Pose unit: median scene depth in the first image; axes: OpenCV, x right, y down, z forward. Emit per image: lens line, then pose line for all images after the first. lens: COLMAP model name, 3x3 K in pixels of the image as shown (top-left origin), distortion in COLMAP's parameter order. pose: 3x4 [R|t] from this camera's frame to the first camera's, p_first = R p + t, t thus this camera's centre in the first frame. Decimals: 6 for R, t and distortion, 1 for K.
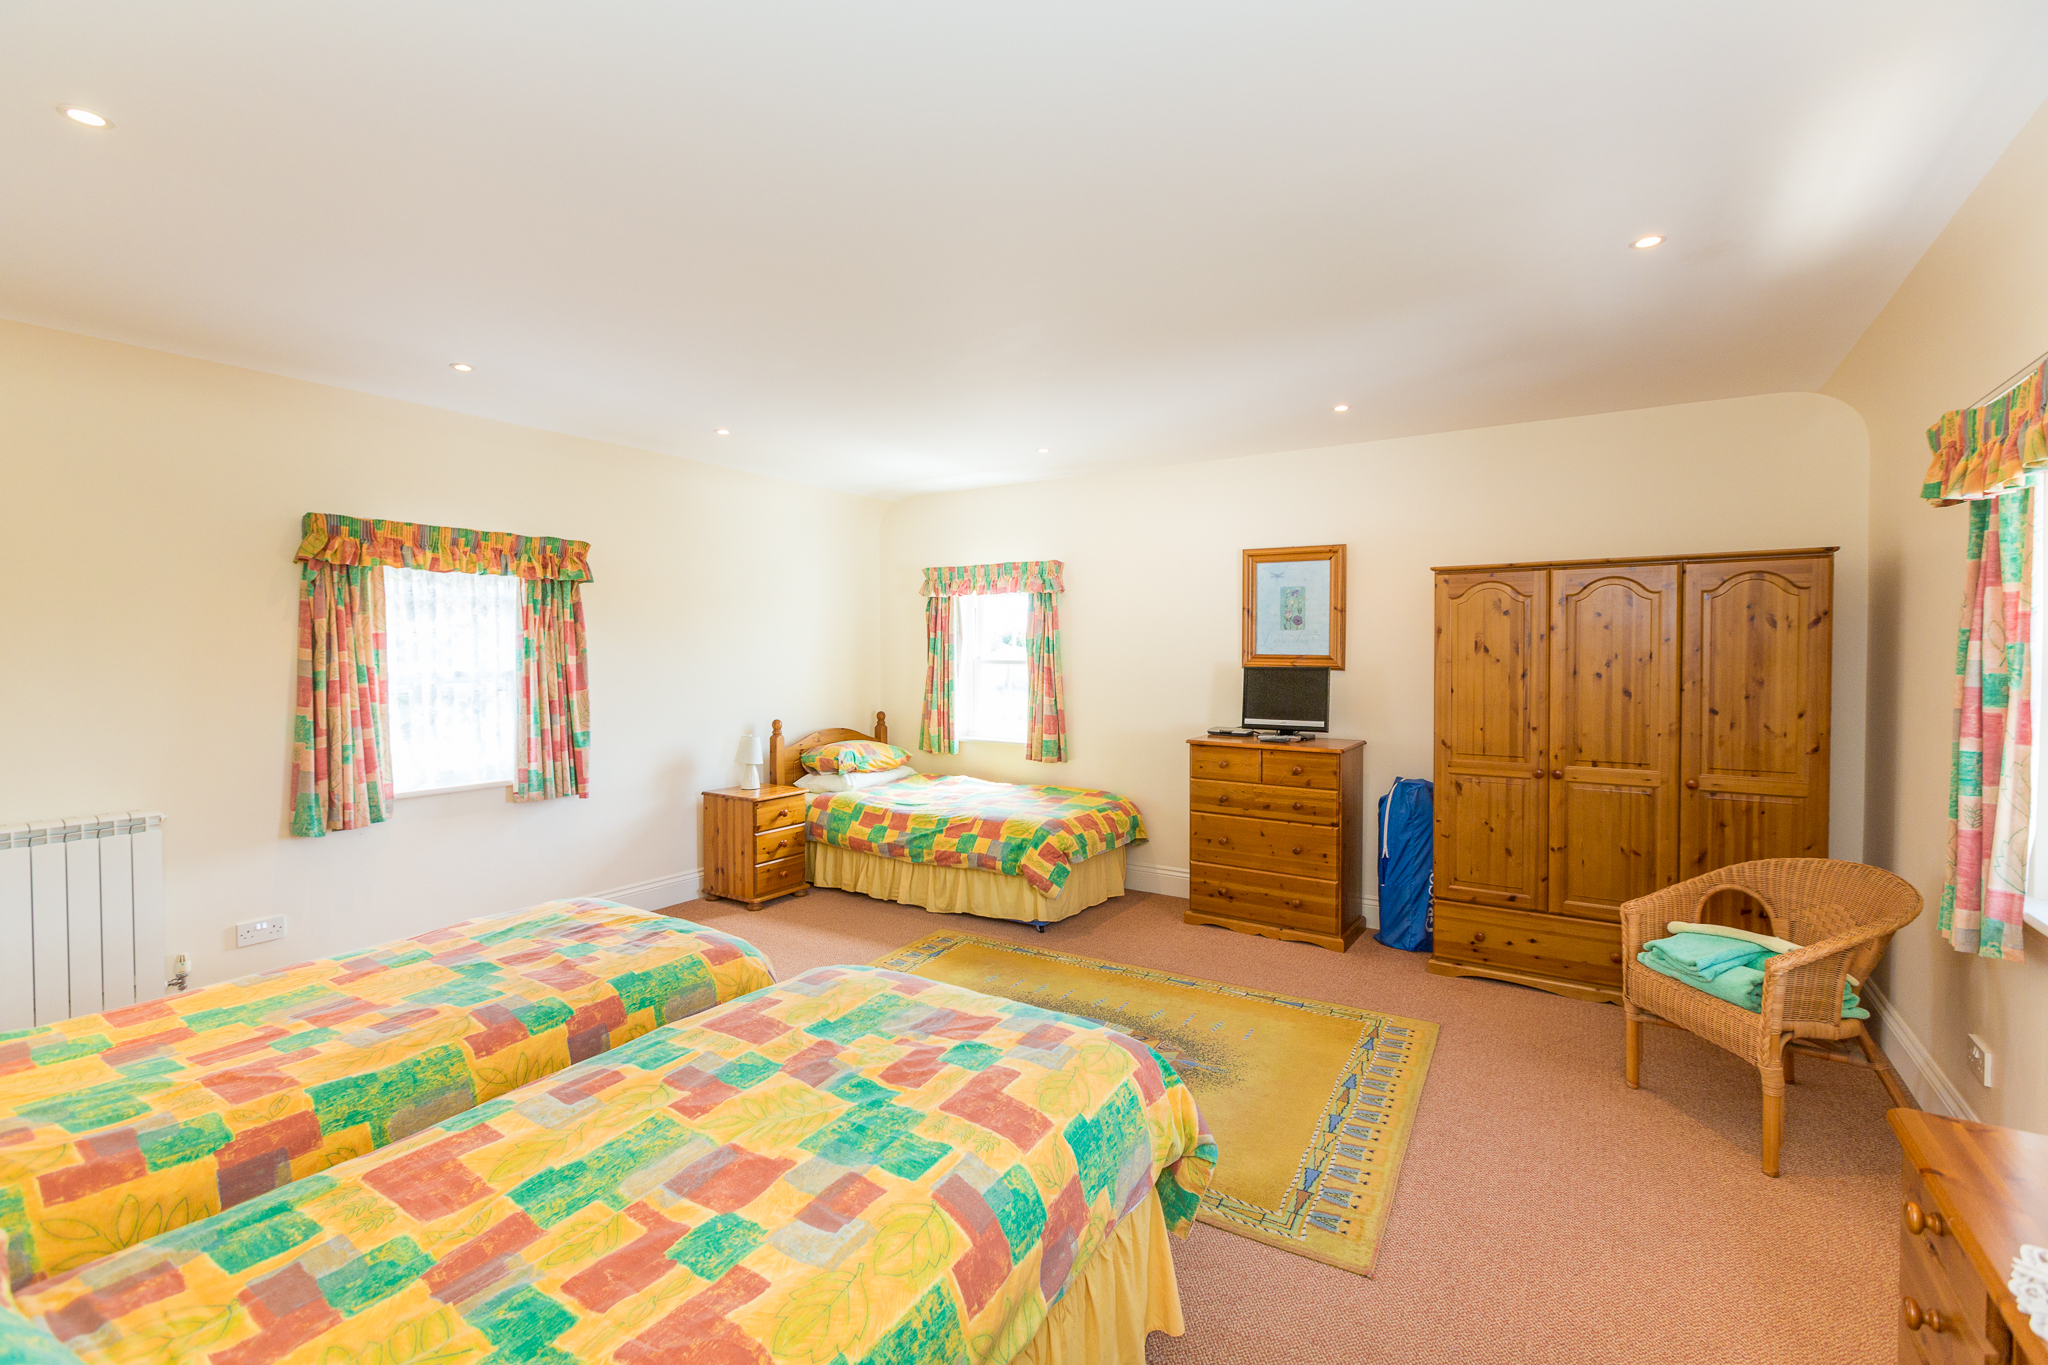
lens RADIAL K [[920.0, 0, 1022.3], [0, 920.0, 668.4], [0, 0, 1]] dist [-0.004275, -0.000085]
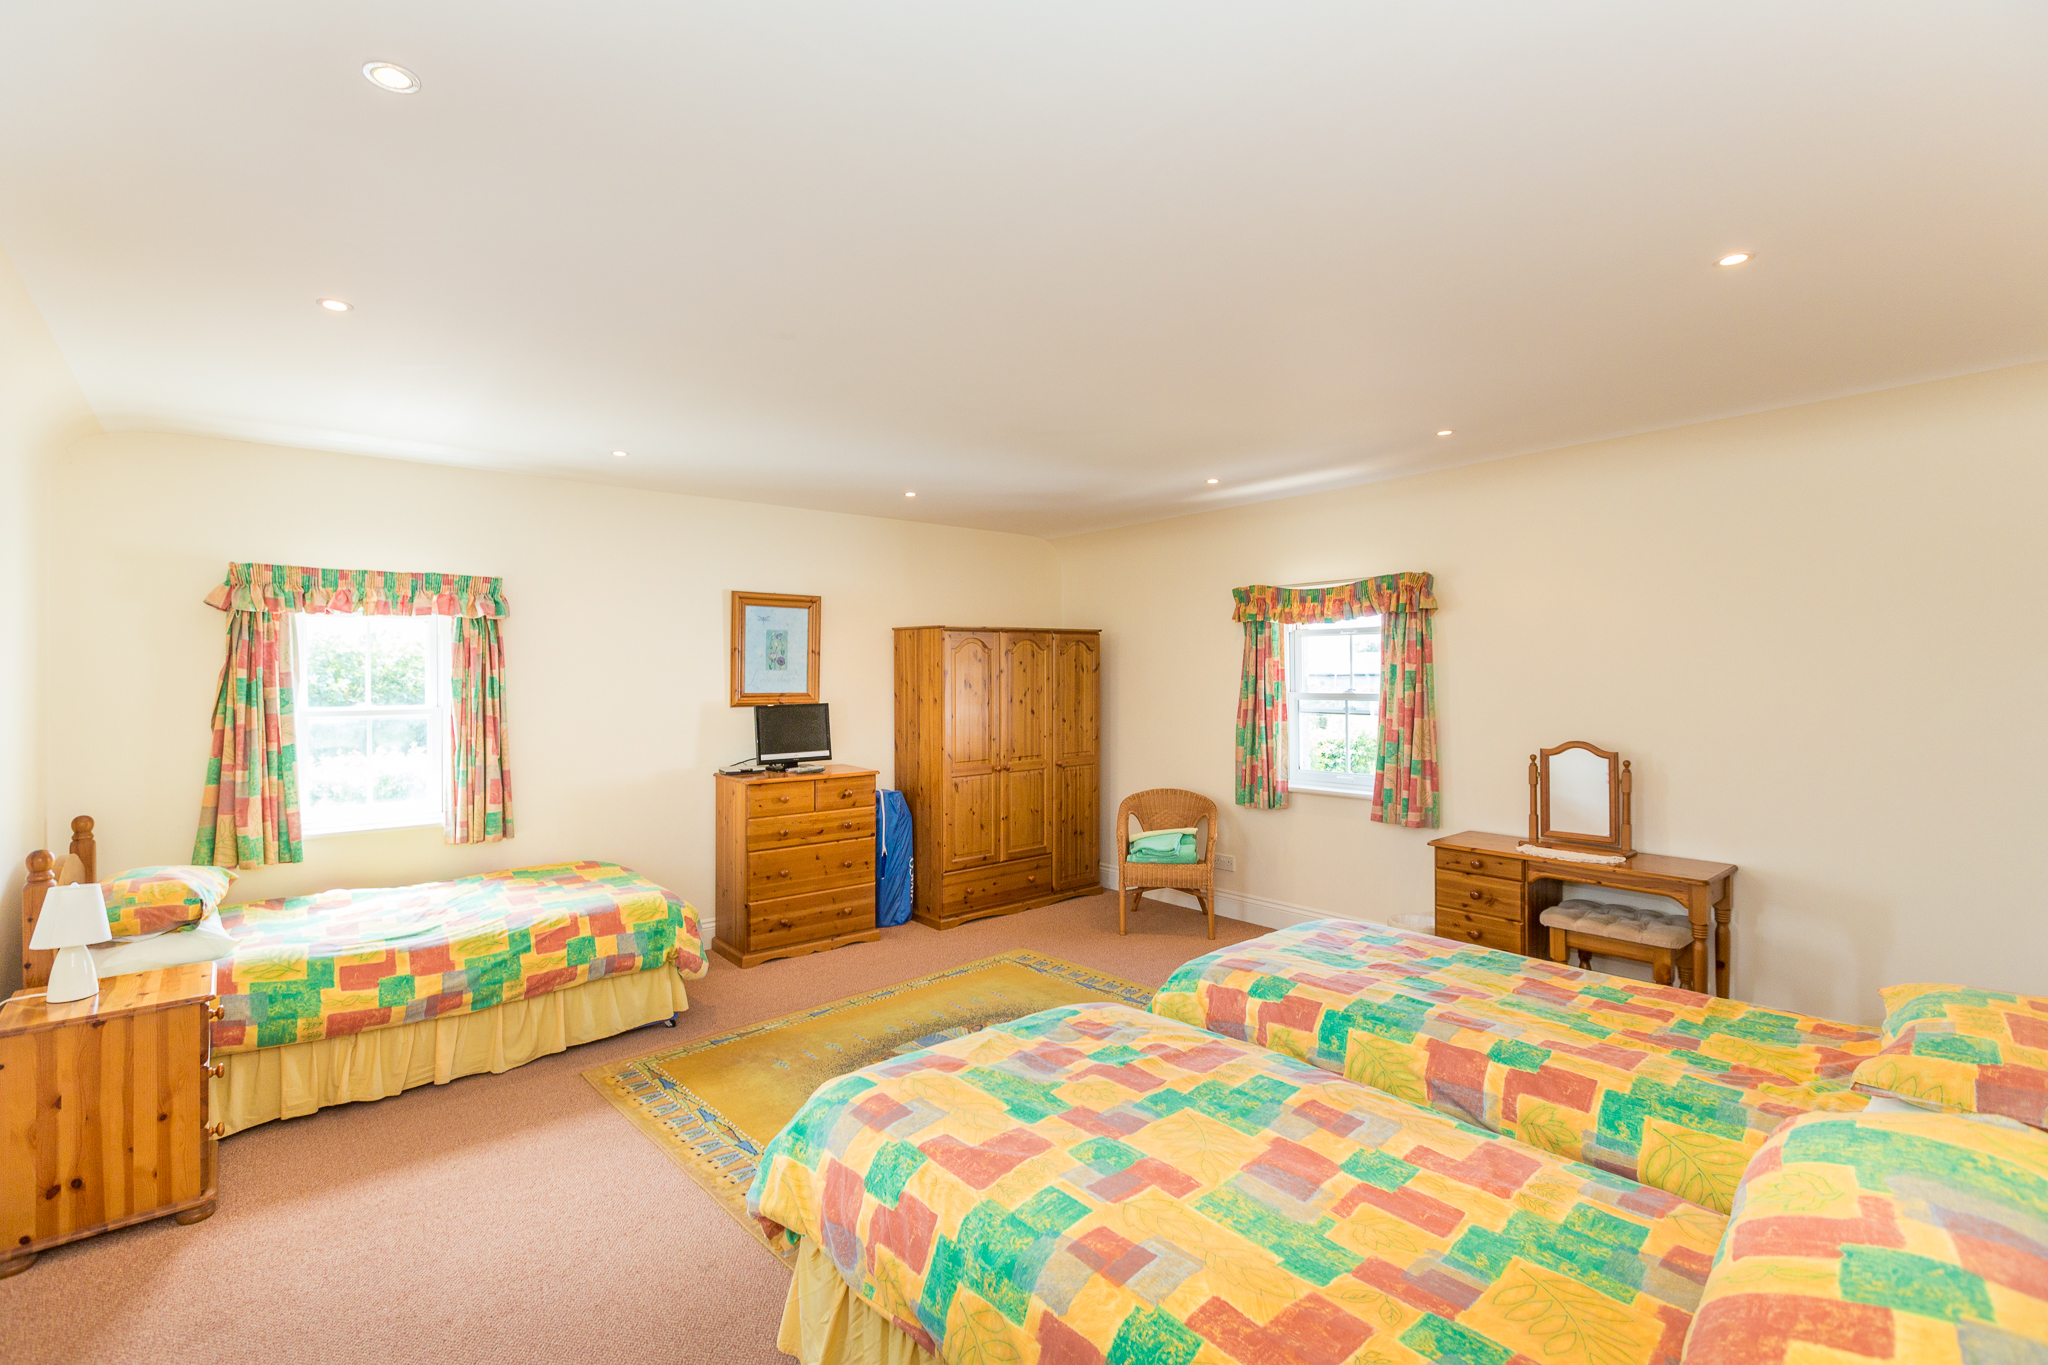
lens RADIAL K [[920.0, 0, 1022.3], [0, 920.0, 668.4], [0, 0, 1]] dist [-0.004275, -0.000085]
pose [[0.280697, 0.004349, 0.959787, -0.728184], [0.028251, 0.999519, -0.012791, -0.023821], [-0.959381, 0.030705, 0.280439, 0.459192]]
